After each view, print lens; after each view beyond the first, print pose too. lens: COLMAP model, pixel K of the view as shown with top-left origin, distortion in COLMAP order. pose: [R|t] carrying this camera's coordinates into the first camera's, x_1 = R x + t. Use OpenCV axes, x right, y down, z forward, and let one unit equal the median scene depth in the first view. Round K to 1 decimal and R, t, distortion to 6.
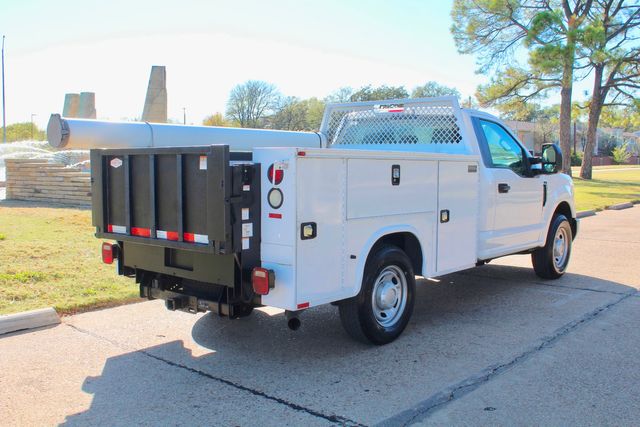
lens RADIAL K [[664.3, 0, 316.1], [0, 664.3, 216.5], [0, 0, 1]] dist [-0.078418, 0.000000]
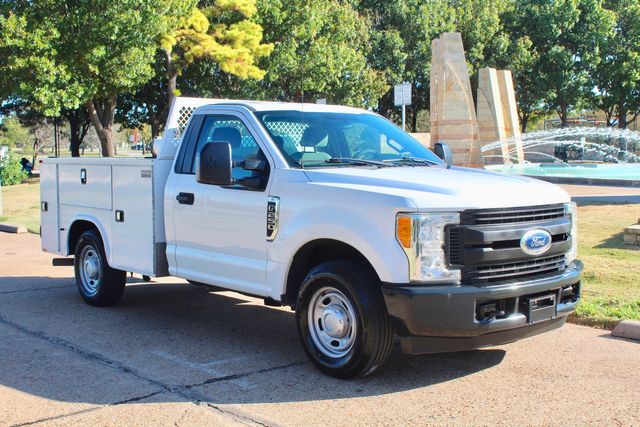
lens RADIAL K [[819.7, 0, 318.2], [0, 819.7, 219.7], [0, 0, 1]] dist [-0.051970, 0.000000]
pose [[-0.137858, 0.074821, -0.987622, 1.519944], [-0.079635, 0.993077, 0.086350, -0.141016], [0.987245, 0.090553, -0.130945, 1.532791]]
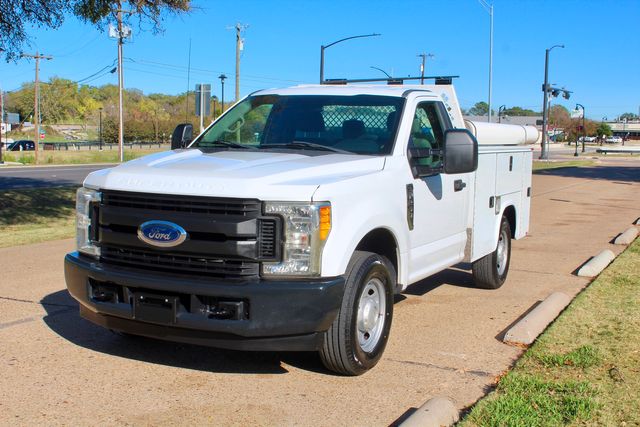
lens RADIAL K [[819.7, 0, 321.8], [0, 819.7, 217.0], [0, 0, 1]] dist [-0.051970, 0.000000]
pose [[-0.964628, -0.003795, -0.263587, 0.582233], [-0.052497, 0.982634, 0.177973, -0.235269], [0.258334, 0.185515, -0.948076, 2.545583]]
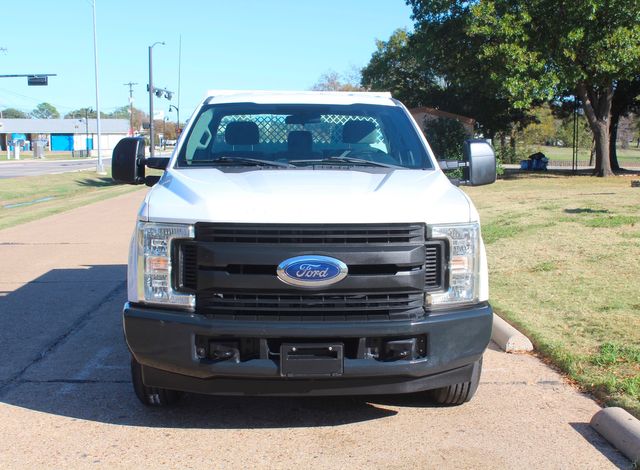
lens RADIAL K [[901.7, 0, 334.8], [0, 901.7, 235.8], [0, 0, 1]] dist [-0.047686, 0.000000]
pose [[-0.713643, 0.058214, -0.698087, 1.073951], [-0.069750, 0.985684, 0.153502, -0.210085], [0.697028, 0.158237, -0.699366, 2.249827]]
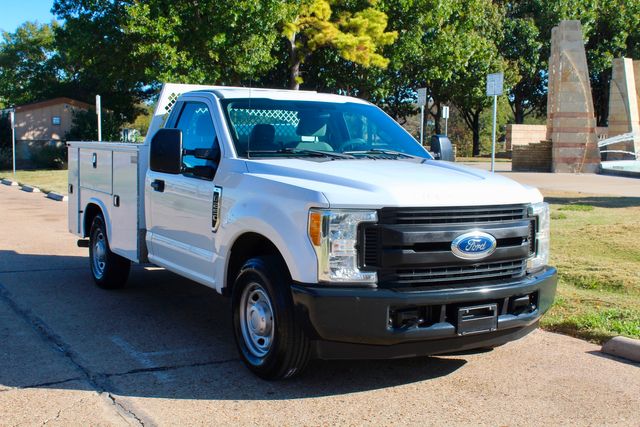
lens RADIAL K [[819.7, 0, 320.4], [0, 819.7, 214.1], [0, 0, 1]] dist [-0.051970, 0.000000]
pose [[-0.311316, 0.073118, -0.947489, 1.415728], [-0.100053, 0.988972, 0.109194, -0.165642], [0.945025, 0.128793, -0.300567, 1.771403]]
